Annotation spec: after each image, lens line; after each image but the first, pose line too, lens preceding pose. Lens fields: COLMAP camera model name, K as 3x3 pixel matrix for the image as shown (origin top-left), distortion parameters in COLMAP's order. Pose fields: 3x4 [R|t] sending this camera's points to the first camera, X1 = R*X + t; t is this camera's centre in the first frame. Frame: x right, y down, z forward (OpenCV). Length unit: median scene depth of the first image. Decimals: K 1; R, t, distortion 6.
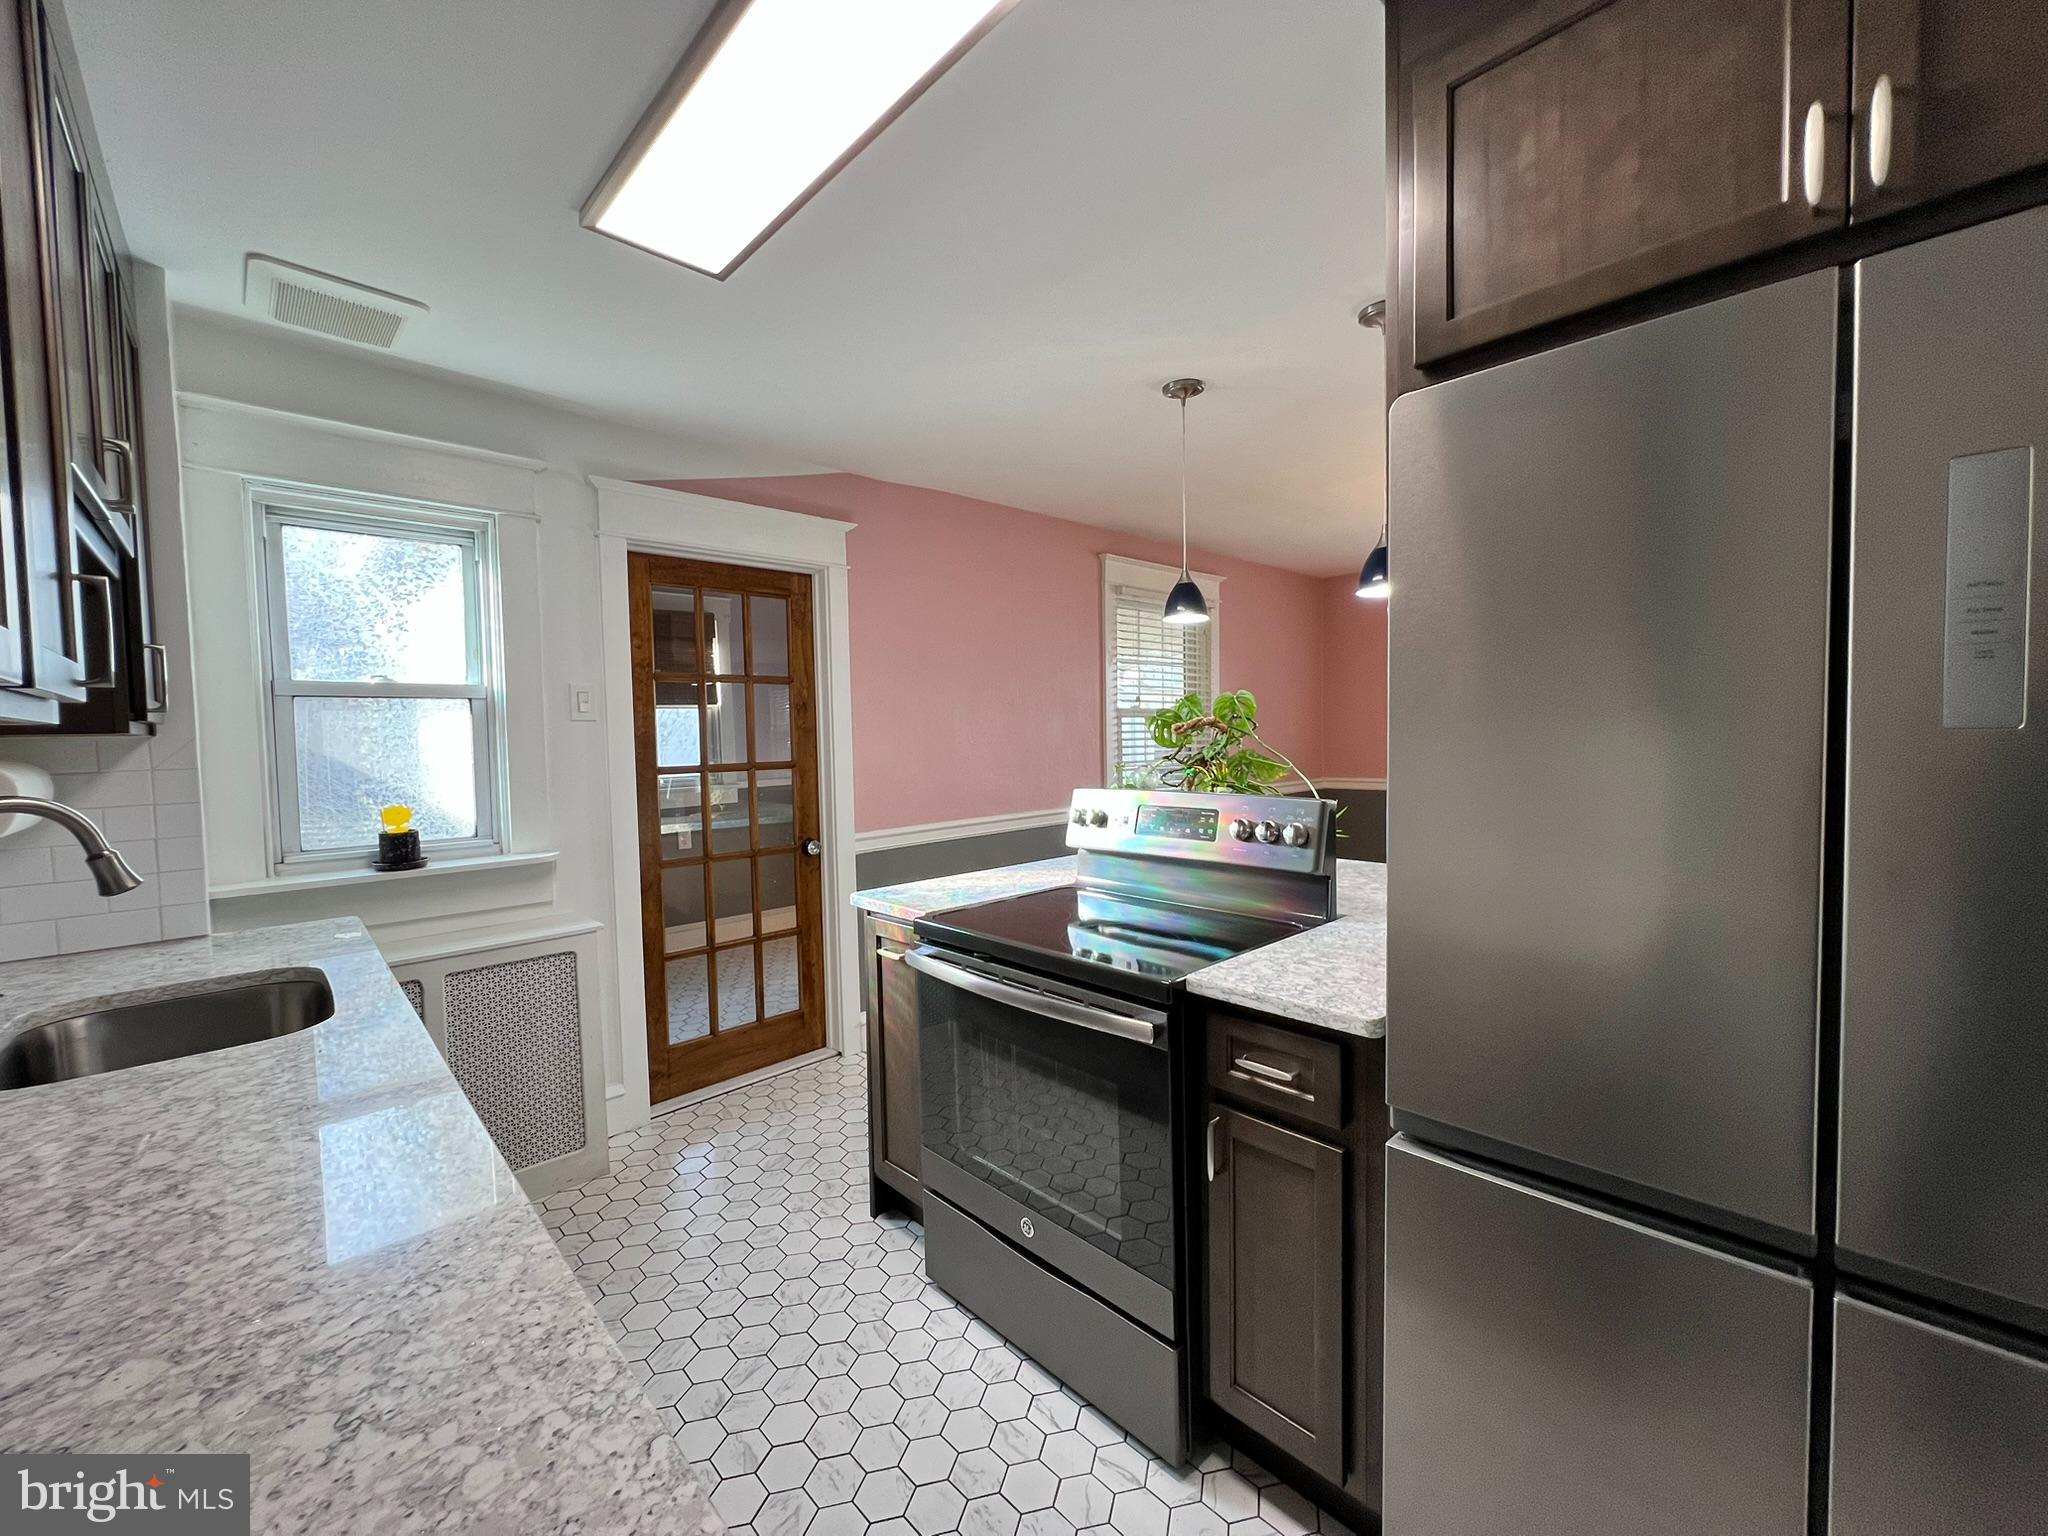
lens RADIAL K [[820.7, 0, 1012.3], [0, 820.7, 767.6], [0, 0, 1]] dist [-0.001111, -0.000285]
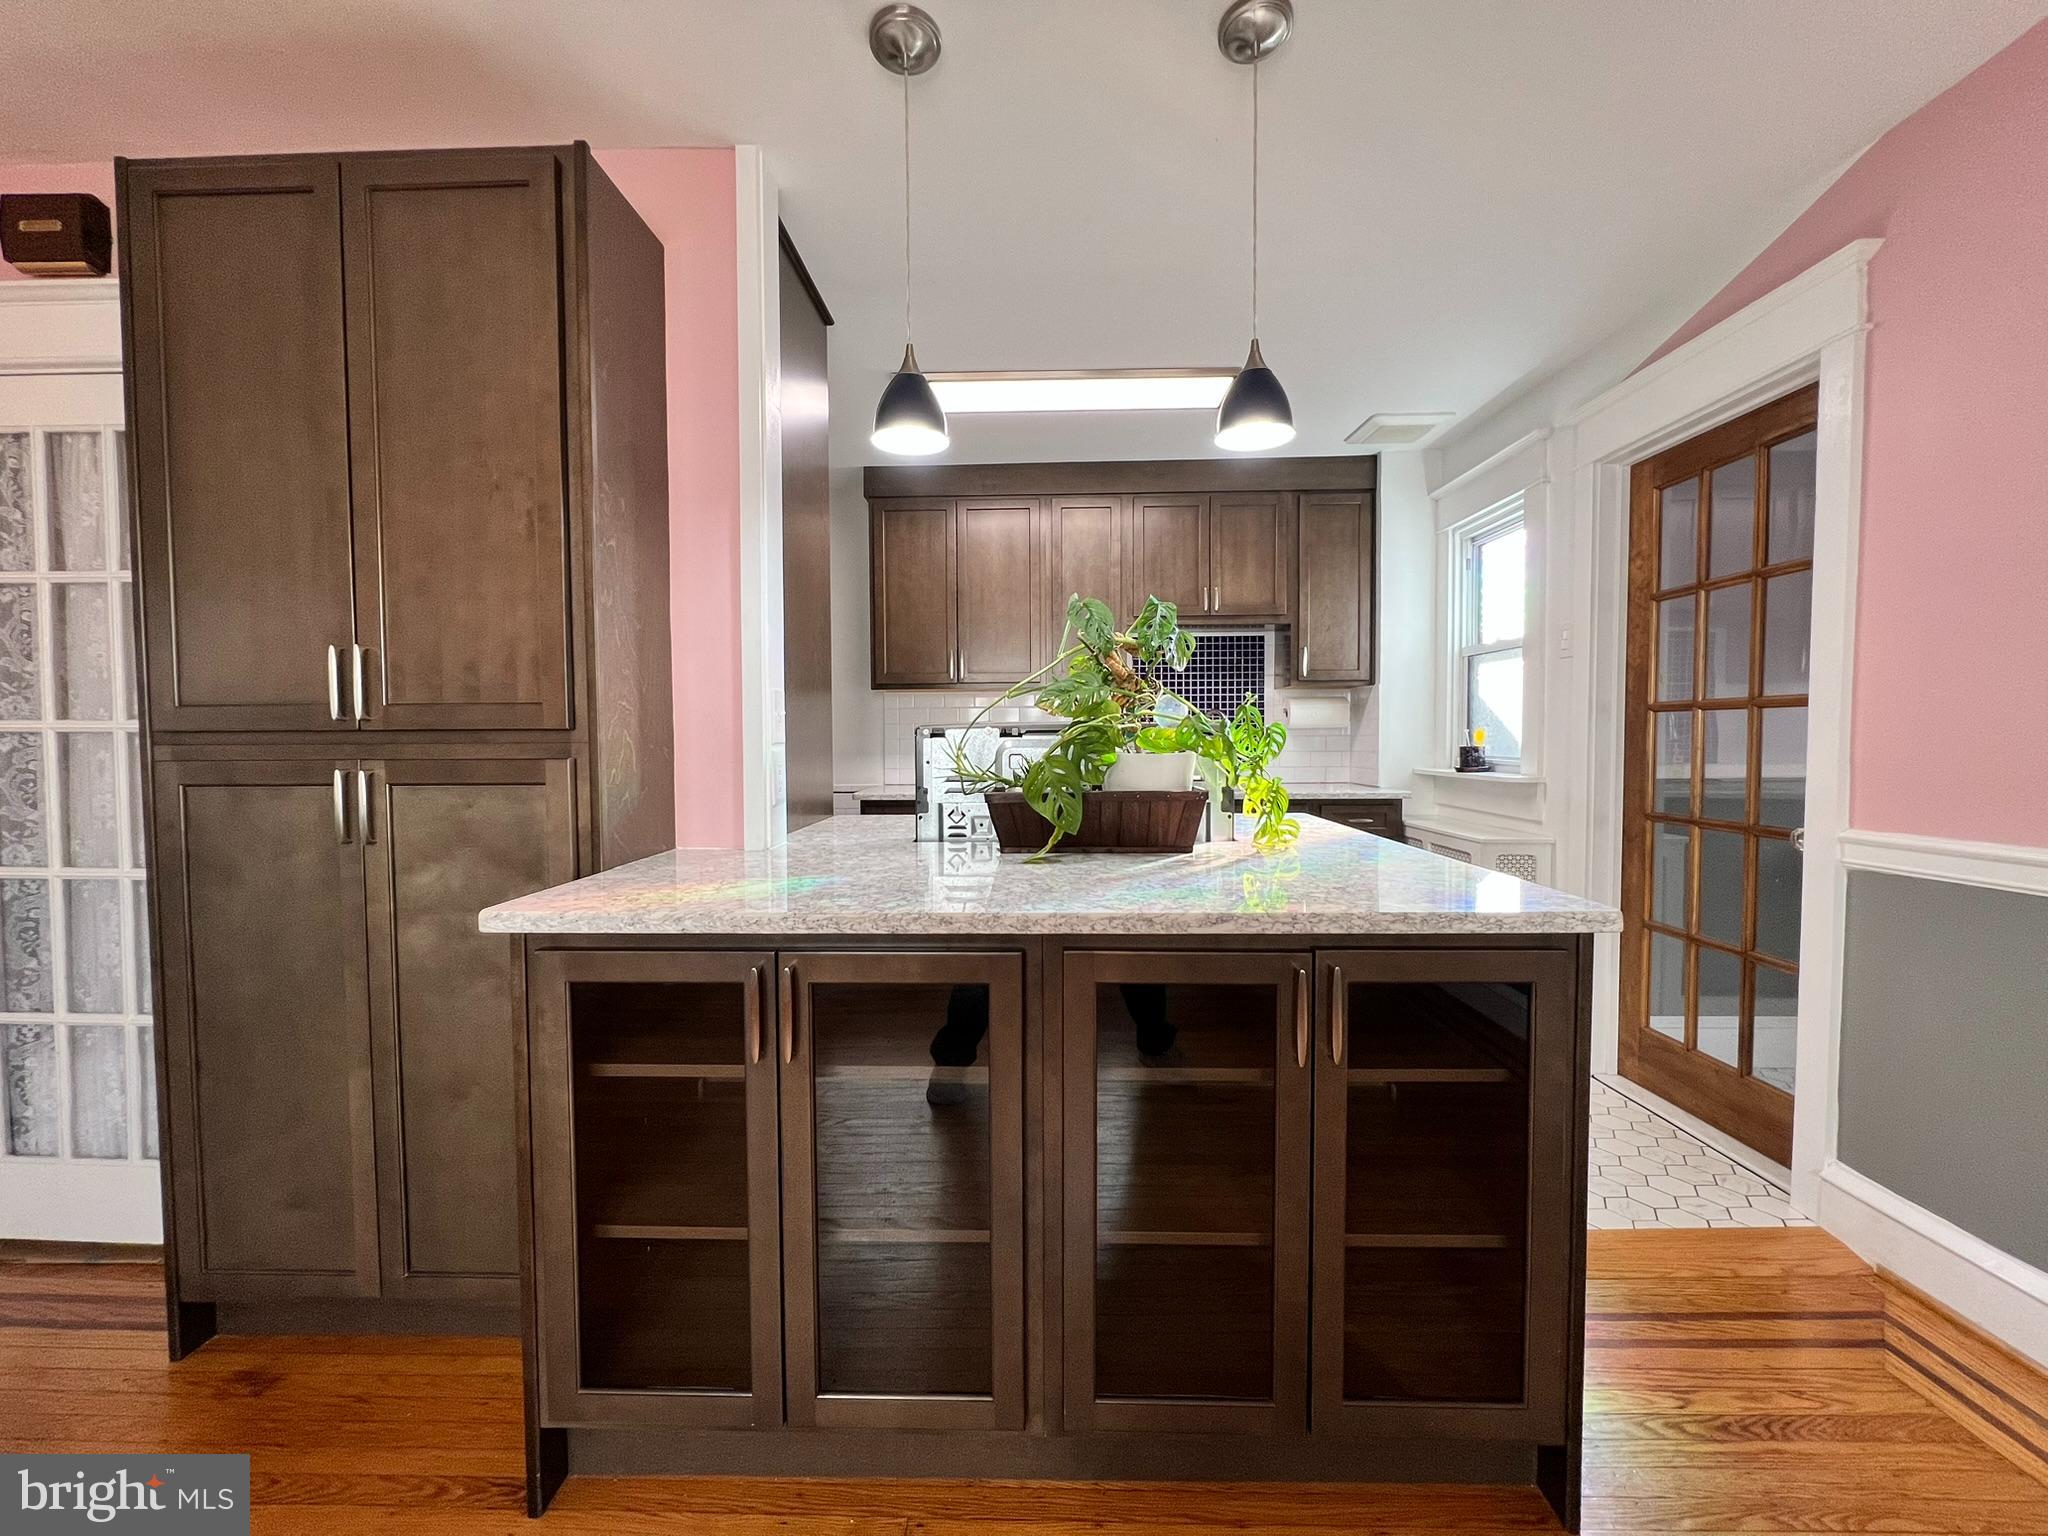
lens RADIAL K [[820.7, 0, 1012.3], [0, 820.7, 767.6], [0, 0, 1]] dist [-0.001111, -0.000285]
pose [[-0.703579, 0.057880, -0.708256, 0.673234], [-0.008660, 0.995905, 0.089990, -0.005347], [0.710564, 0.069448, -0.700197, 1.151094]]
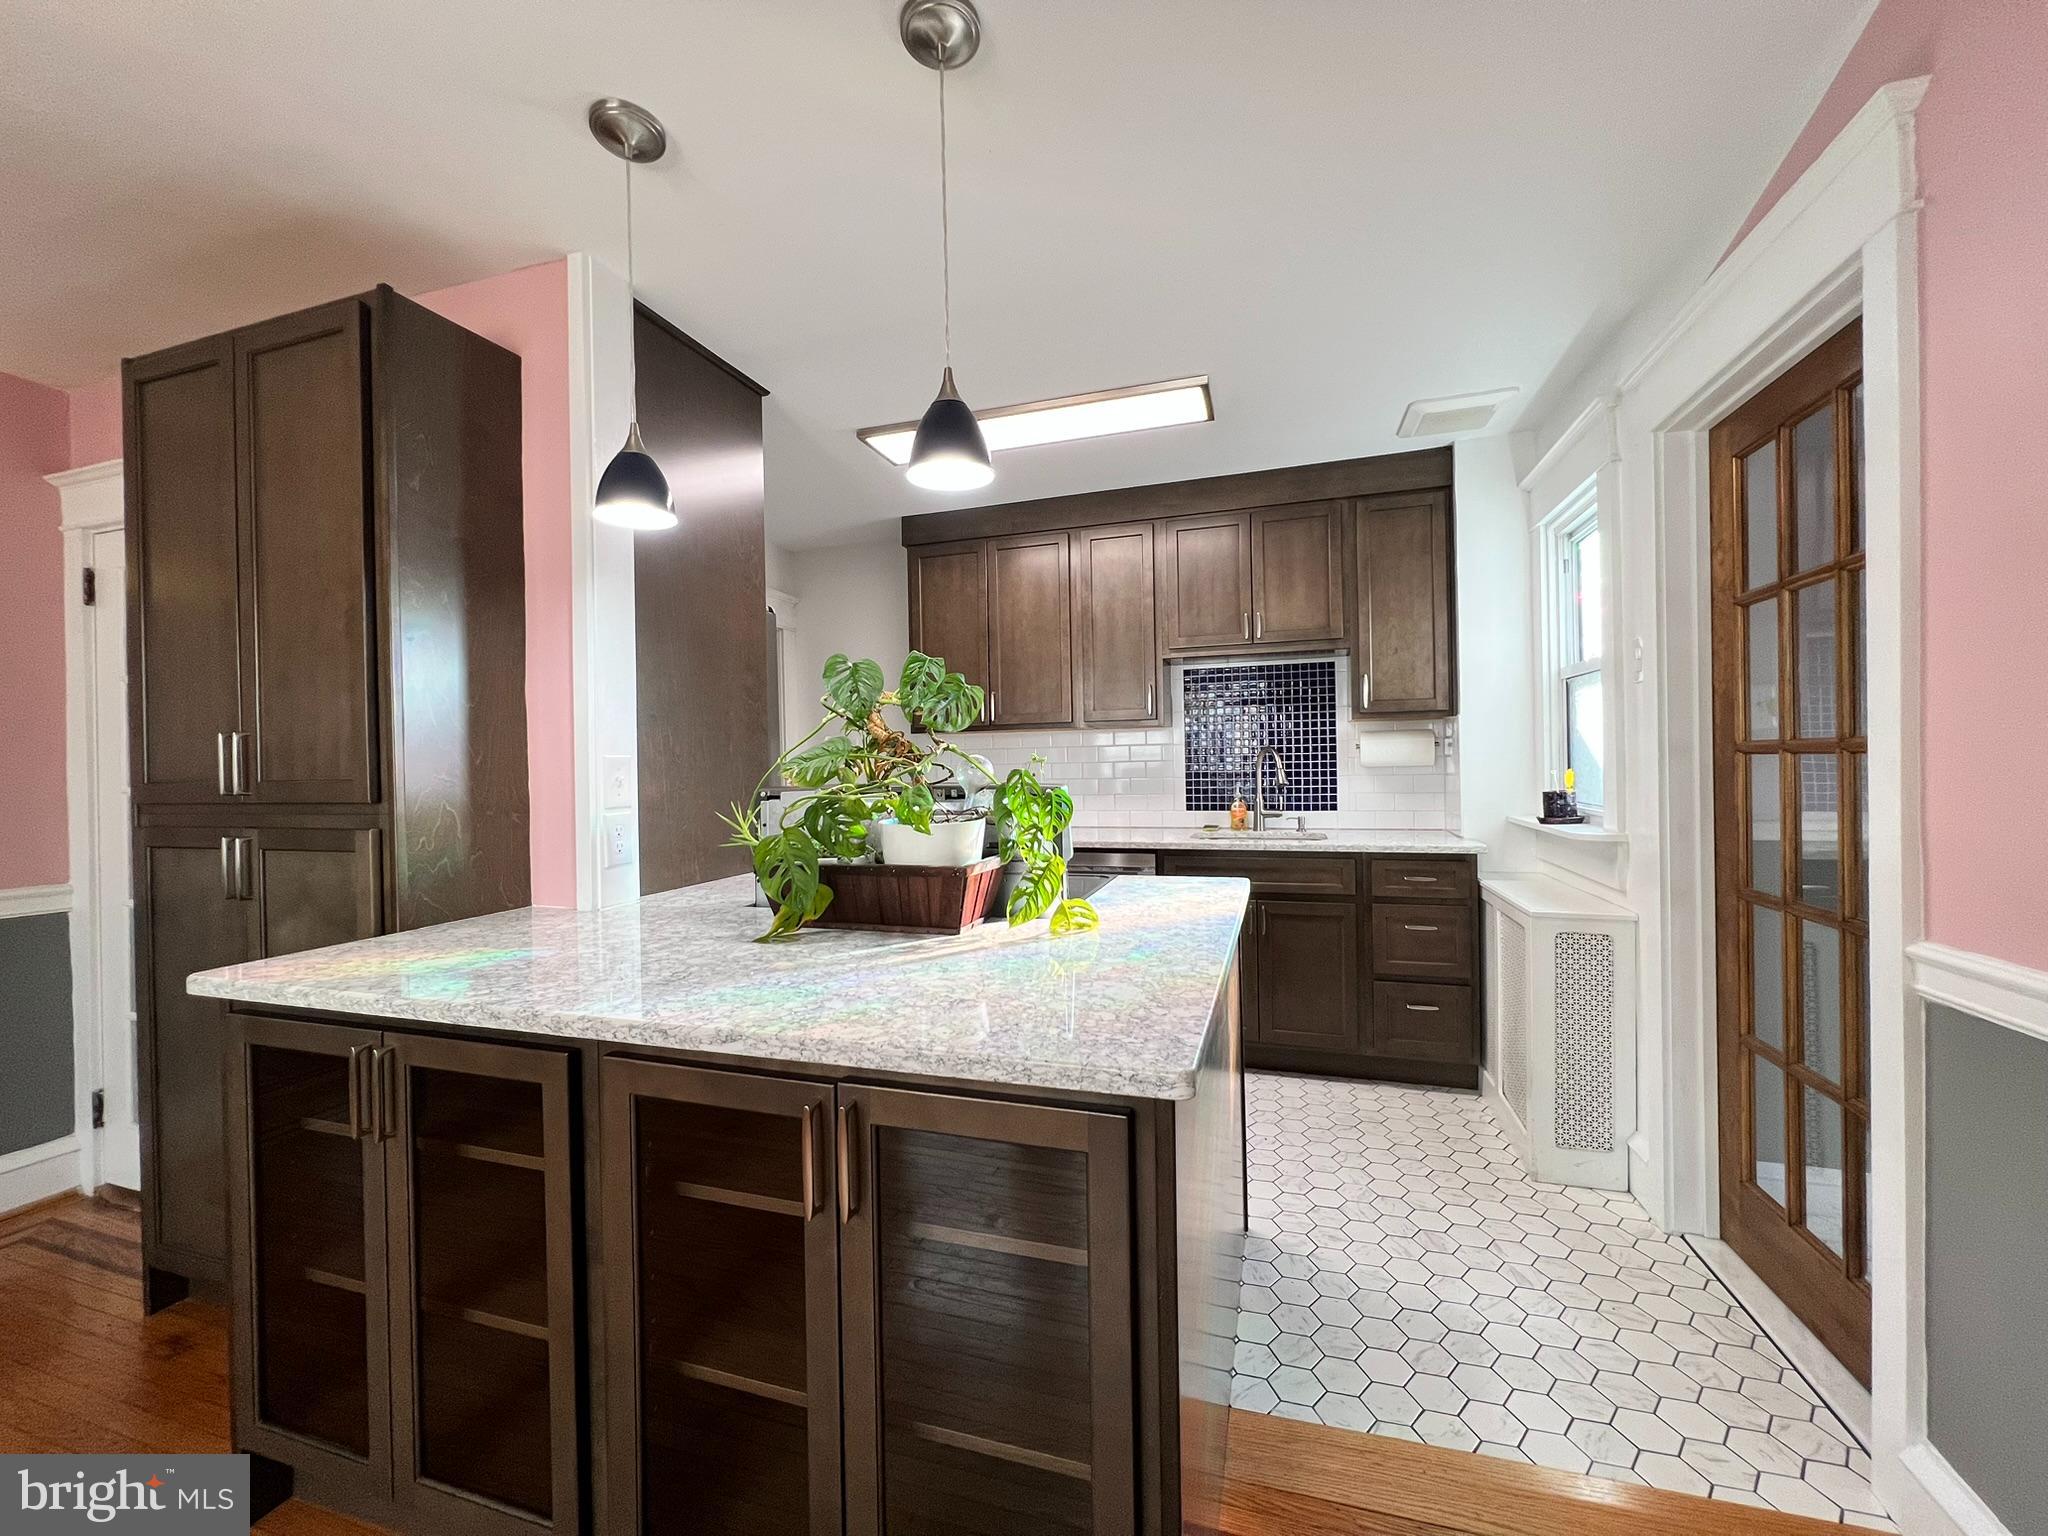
lens RADIAL K [[817.5, 0, 1020.9], [0, 817.5, 766.2], [0, 0, 1]] dist [-0.002337, -0.000041]
pose [[-0.873539, 0.045026, -0.484667, 0.381076], [0.019186, 0.998124, 0.058147, -0.030893], [0.486376, 0.041495, -0.872764, 1.309656]]
